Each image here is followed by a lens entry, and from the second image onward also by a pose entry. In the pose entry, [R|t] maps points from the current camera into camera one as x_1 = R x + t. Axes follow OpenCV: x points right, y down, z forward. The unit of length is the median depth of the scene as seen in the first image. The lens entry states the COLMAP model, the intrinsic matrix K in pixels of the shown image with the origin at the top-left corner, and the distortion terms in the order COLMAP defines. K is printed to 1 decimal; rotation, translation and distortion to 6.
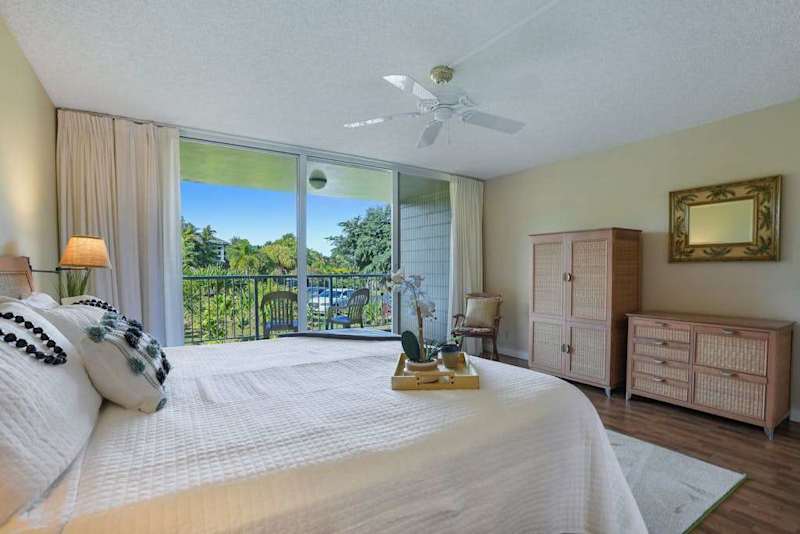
lens RADIAL K [[395.9, 0, 398.8], [0, 395.9, 283.1], [0, 0, 1]] dist [-0.000892, 0.000274]
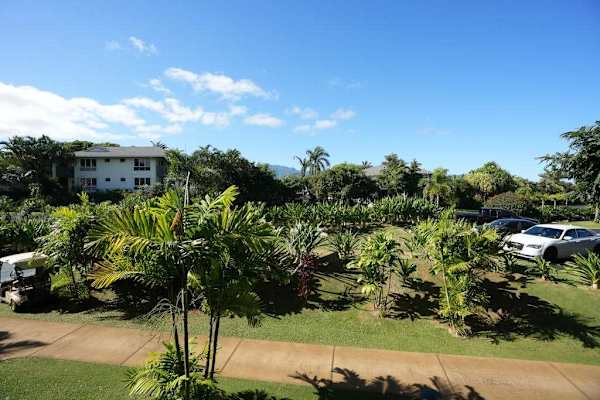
lens RADIAL K [[286.4, 0, 300.0], [0, 286.4, 200.0], [0, 0, 1]] dist [-0.000310, 0.000395]
pose [[0.651039, 0.019615, -0.758791, -0.033968], [-0.027287, 0.999625, 0.002428, -0.013024], [0.758553, 0.019124, 0.651330, 0.162790]]
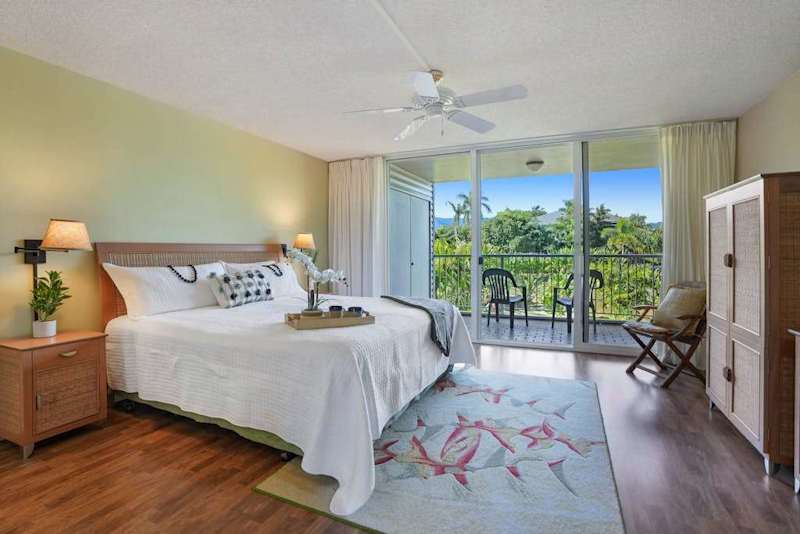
lens RADIAL K [[397.6, 0, 399.6], [0, 397.6, 249.7], [0, 0, 1]] dist [-0.000141, 0.000630]
pose [[0.568373, -0.000023, -0.822771, 0.063951], [-0.026746, 0.999471, -0.018504, -0.000470], [0.822336, 0.032523, 0.568072, 0.017196]]
